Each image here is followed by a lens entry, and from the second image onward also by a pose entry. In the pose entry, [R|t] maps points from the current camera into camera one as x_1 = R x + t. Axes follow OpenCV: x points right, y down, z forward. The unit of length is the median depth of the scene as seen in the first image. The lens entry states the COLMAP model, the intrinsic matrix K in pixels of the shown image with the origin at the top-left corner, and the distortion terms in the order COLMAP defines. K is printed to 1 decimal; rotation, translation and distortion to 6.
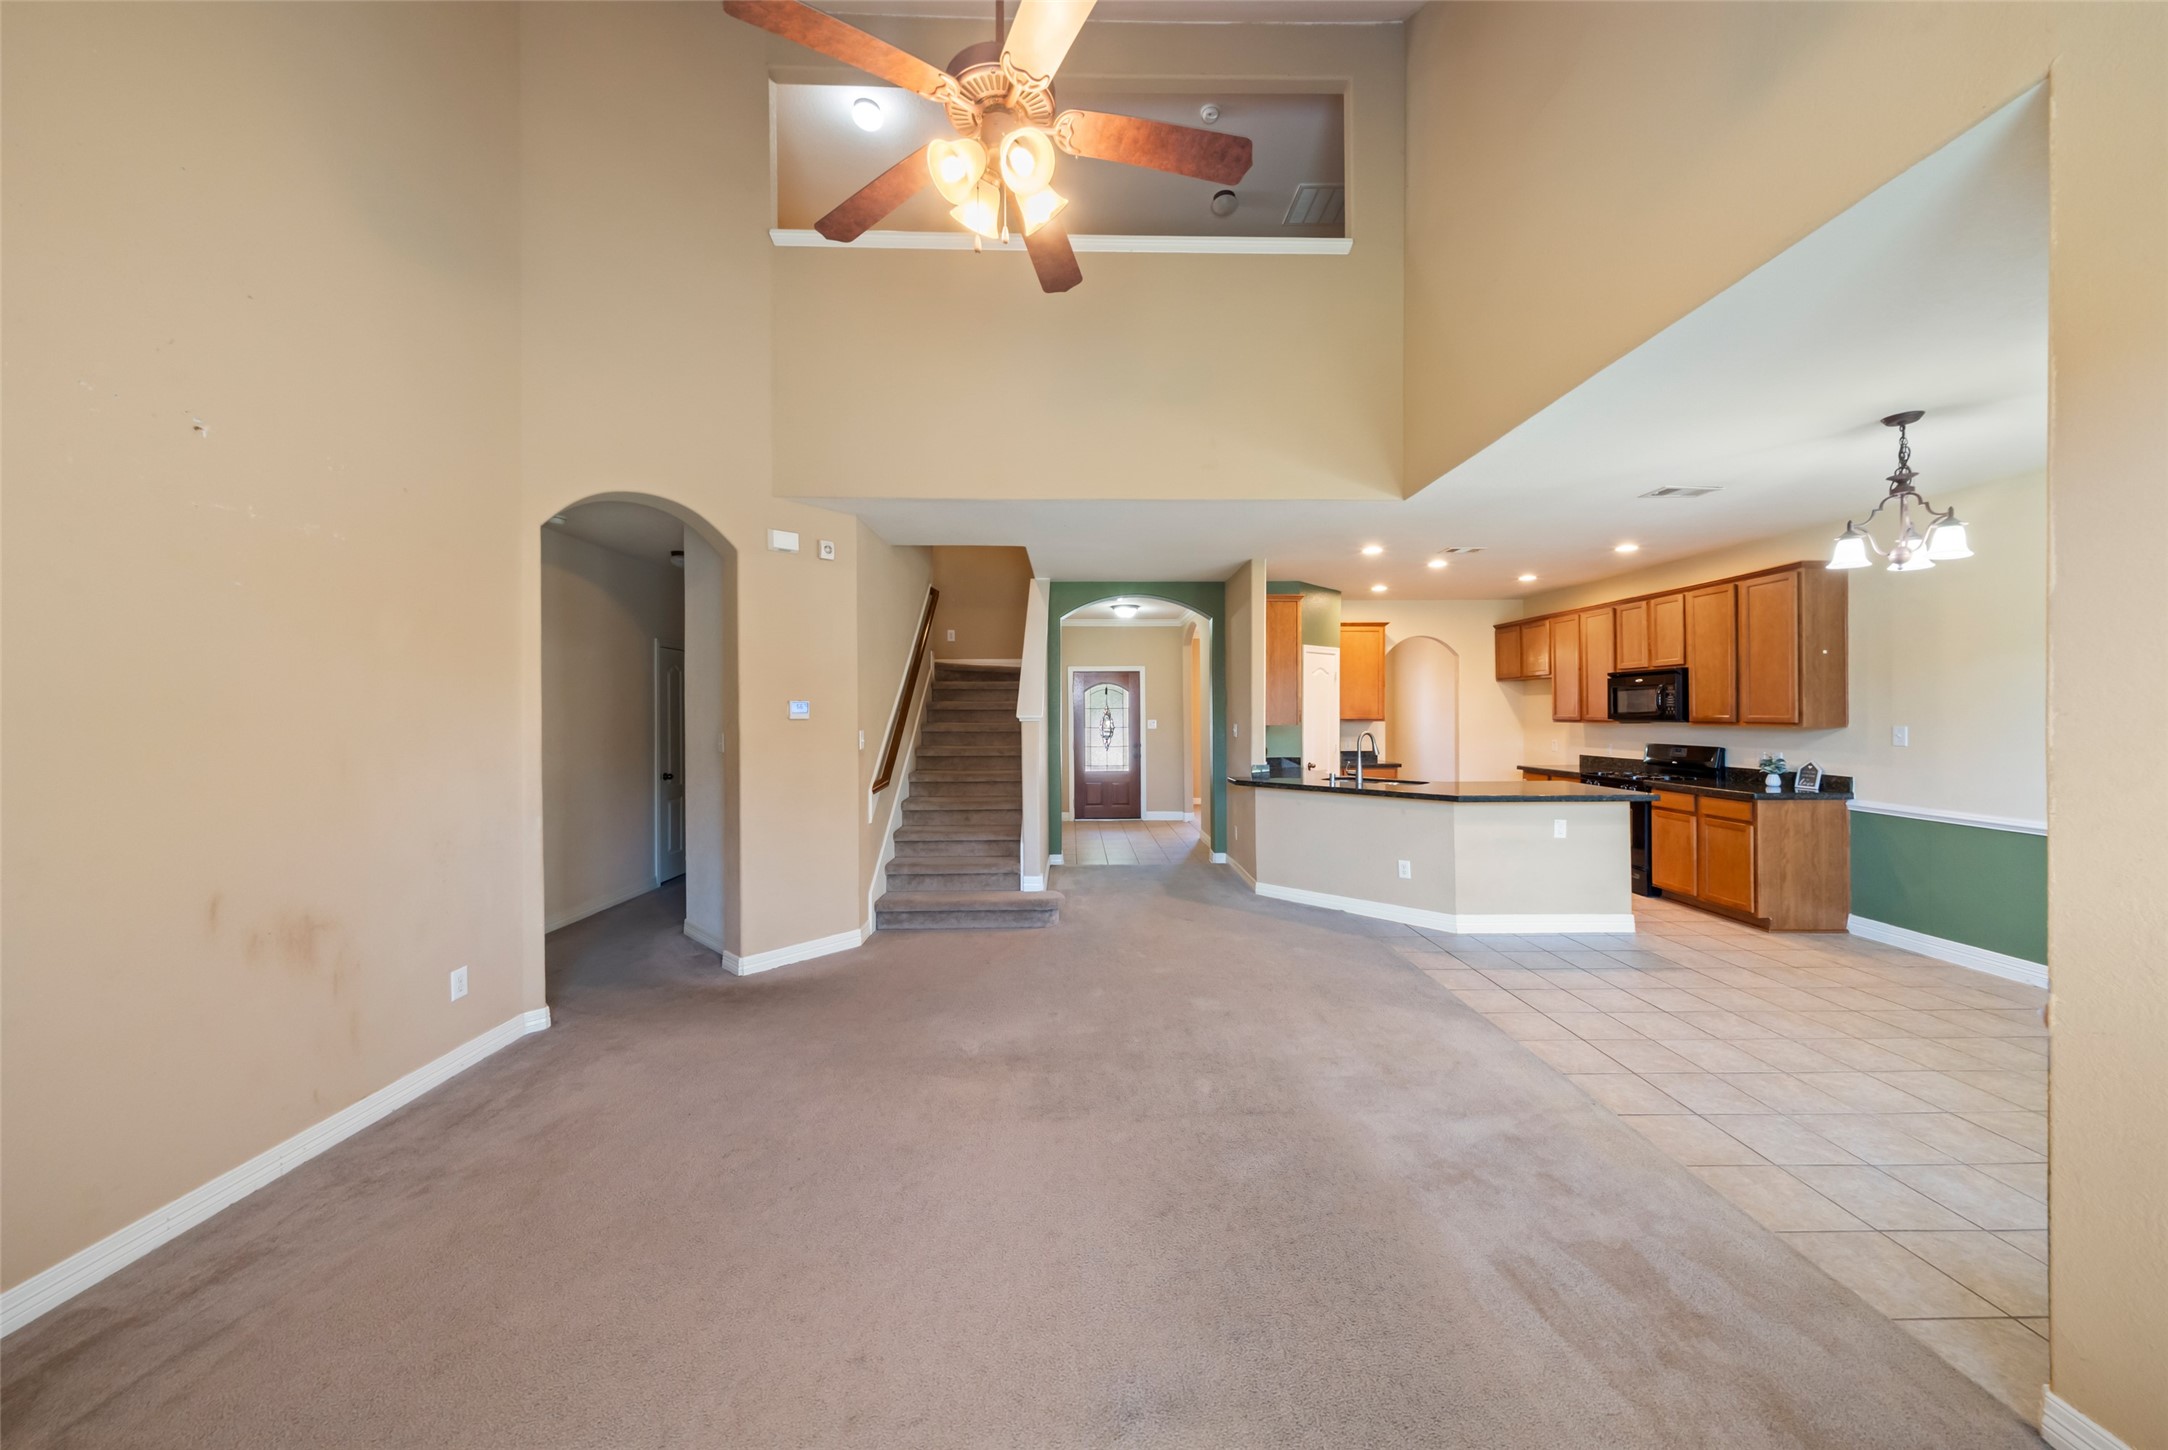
lens RADIAL K [[751.0, 0, 1087.6], [0, 751.0, 719.0], [0, 0, 1]] dist [0.011766, 0.000022]
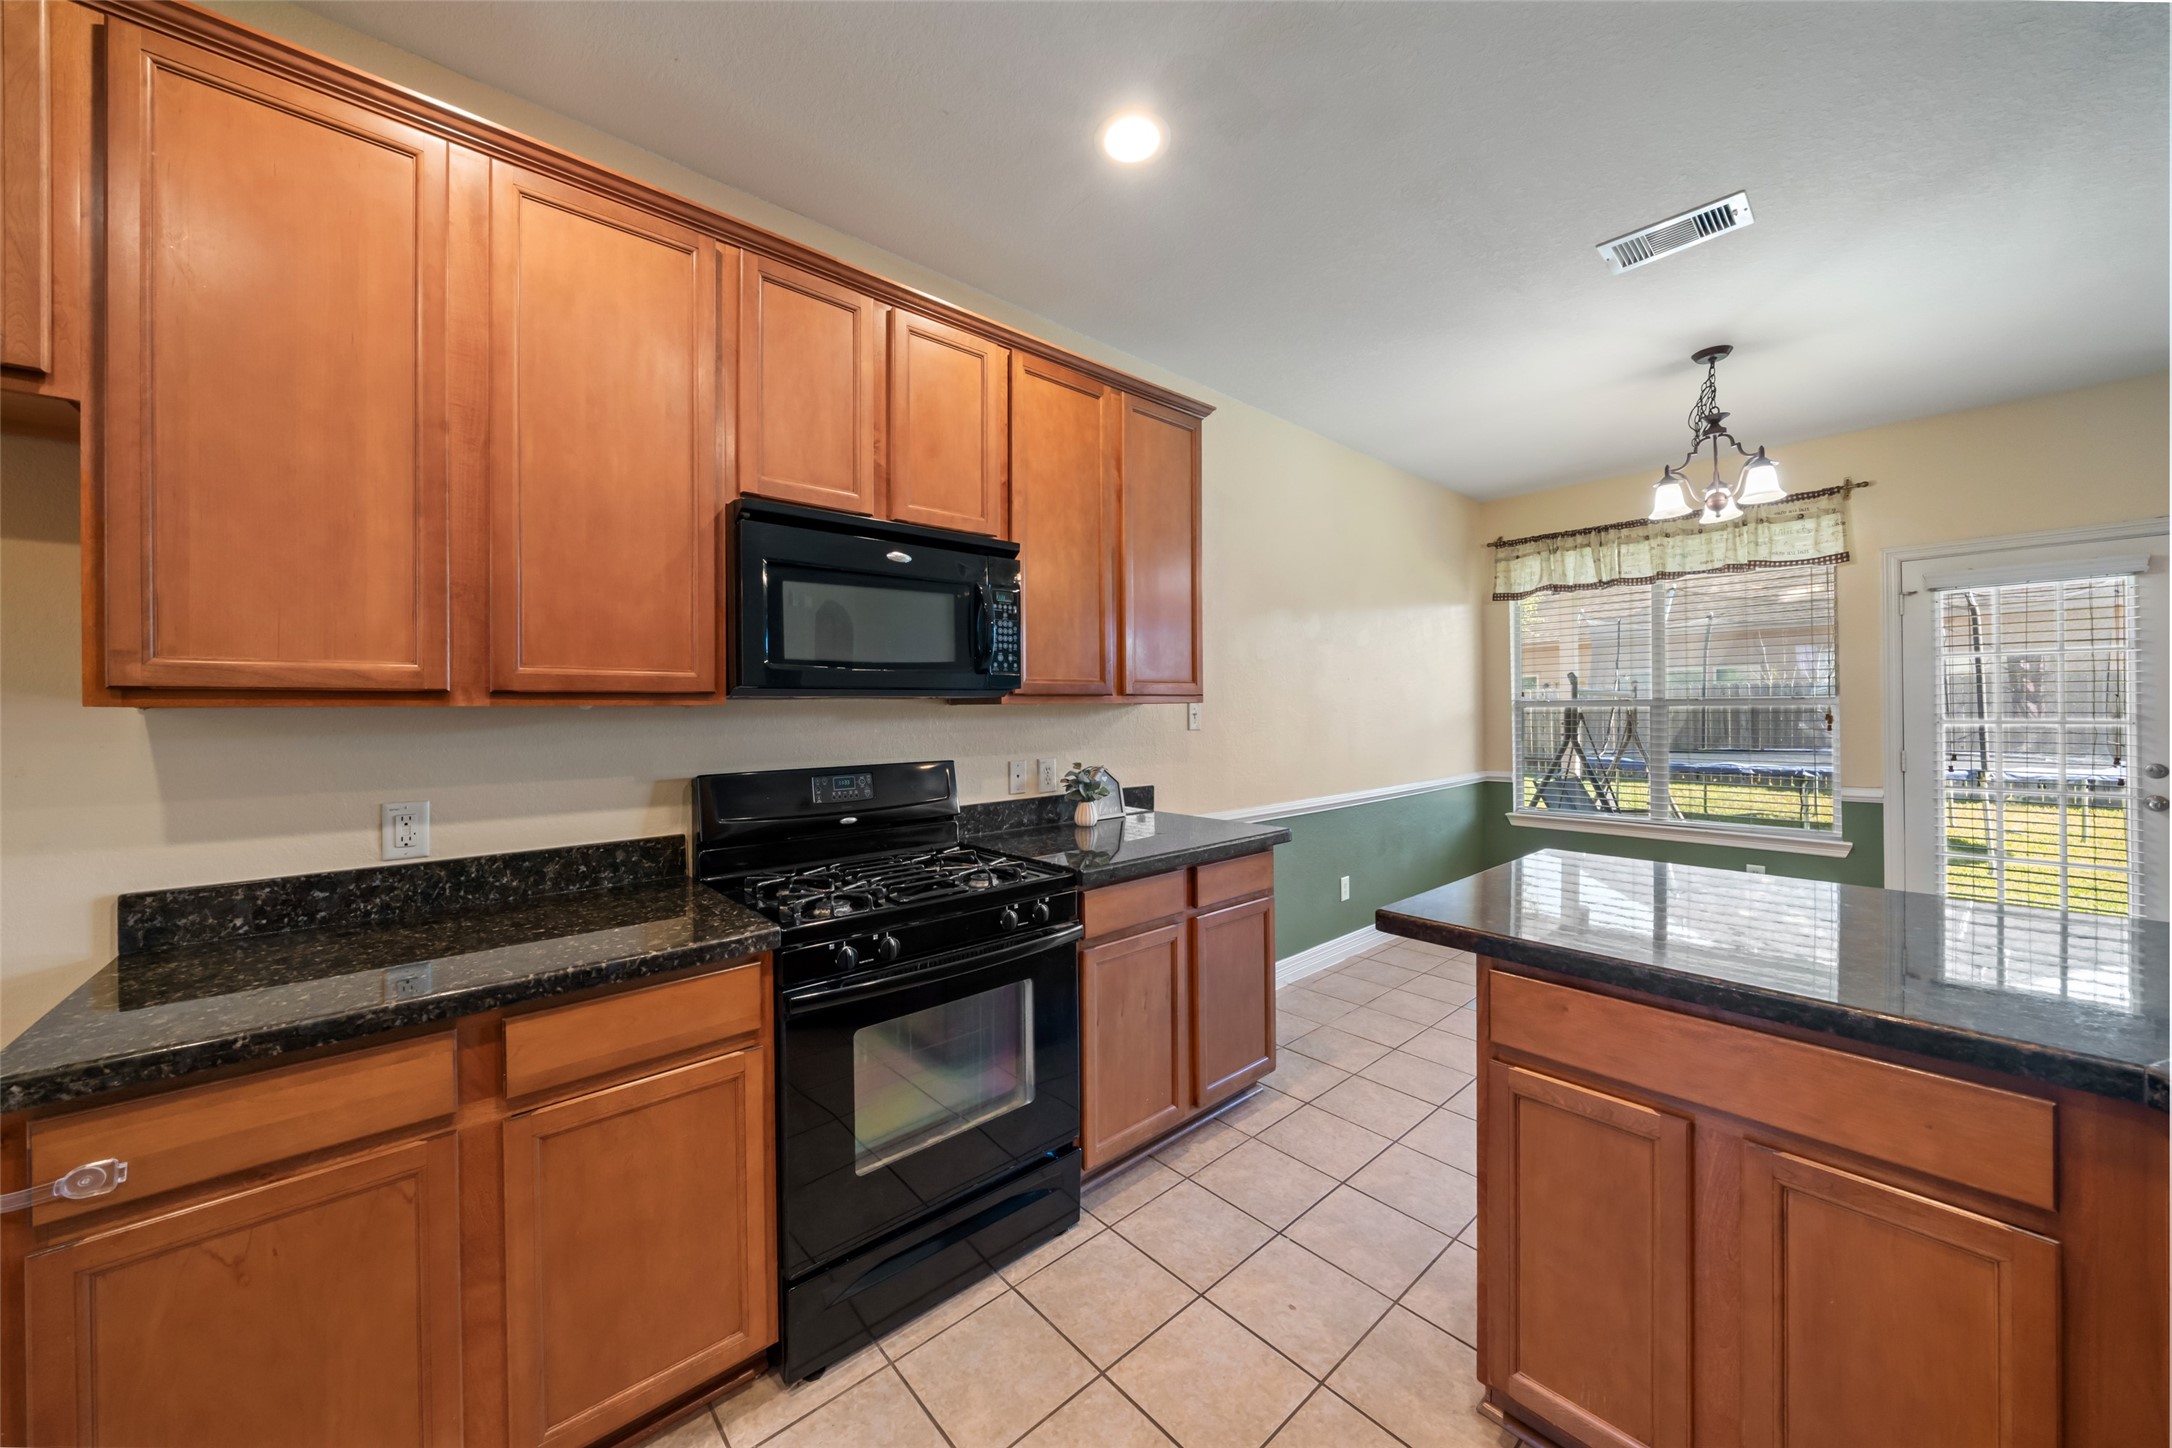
lens RADIAL K [[761.4, 0, 1080.0], [0, 761.4, 707.0], [0, 0, 1]] dist [-0.005382, 0.000214]
pose [[-0.640954, 0.011726, 0.767490, 0.548741], [0.019191, 0.999816, 0.000751, 0.011698], [-0.767340, 0.015210, -0.641060, 1.386329]]
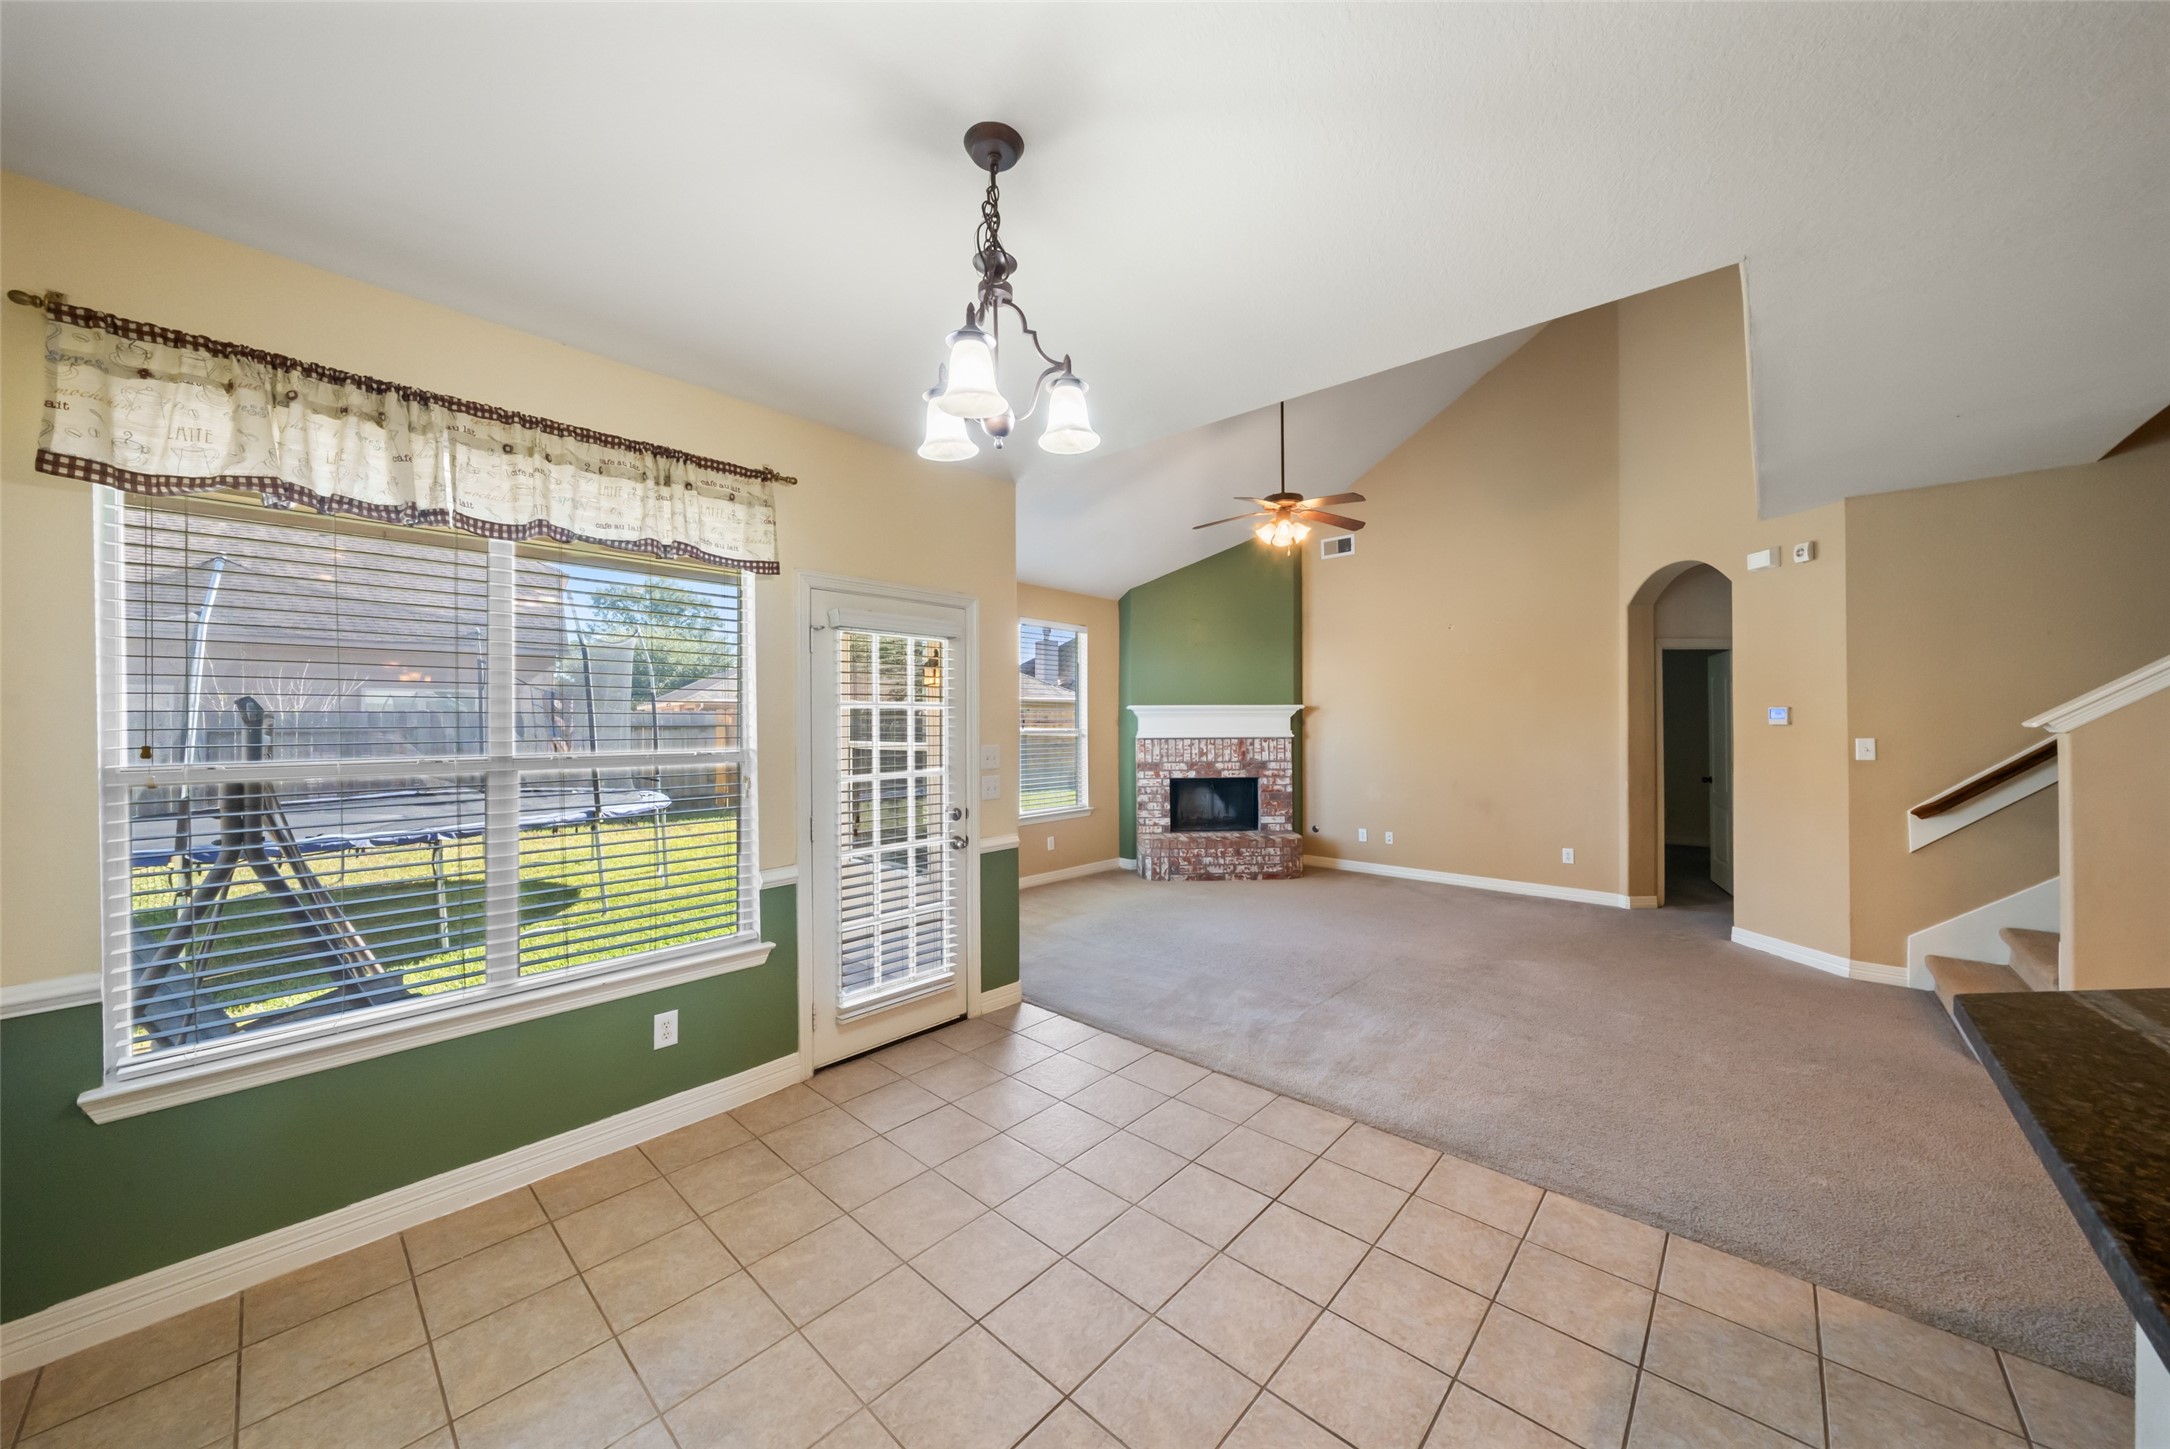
lens RADIAL K [[752.3, 0, 1090.6], [0, 752.3, 723.1], [0, 0, 1]] dist [-0.001575, 0.000062]
pose [[-0.690540, 0.006903, -0.723261, 0.885265], [0.000496, 0.999959, 0.009070, -0.009964], [0.723294, 0.005905, -0.690515, 0.884115]]
